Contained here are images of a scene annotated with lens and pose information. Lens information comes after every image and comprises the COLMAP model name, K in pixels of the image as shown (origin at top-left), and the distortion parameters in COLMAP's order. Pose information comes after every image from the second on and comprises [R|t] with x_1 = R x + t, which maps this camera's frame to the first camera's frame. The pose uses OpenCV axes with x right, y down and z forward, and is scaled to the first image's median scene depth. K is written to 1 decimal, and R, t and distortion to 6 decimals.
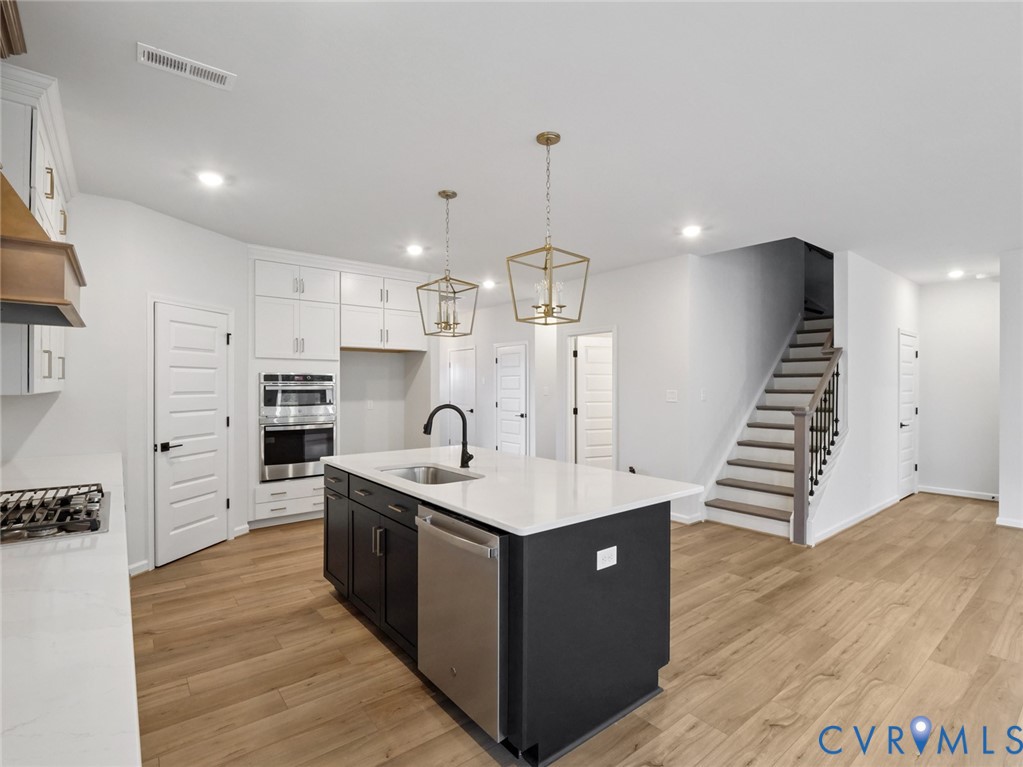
lens RADIAL K [[497.3, 0, 511.5], [0, 497.3, 383.5], [0, 0, 1]] dist [0.000973, 0.000114]
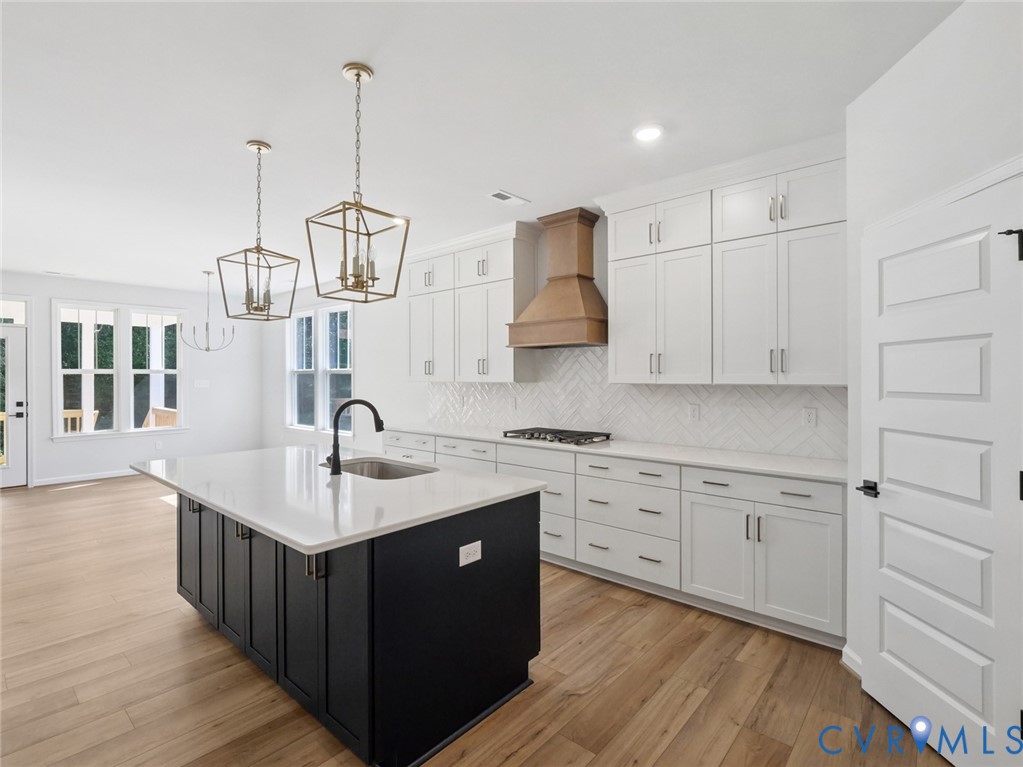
lens RADIAL K [[497.3, 0, 511.5], [0, 497.3, 383.5], [0, 0, 1]] dist [0.000973, 0.000114]
pose [[-0.985174, 0.007023, -0.171415, -0.216950], [0.006254, 0.999968, 0.005026, 0.004009], [0.171445, 0.003880, -0.985186, 1.670179]]
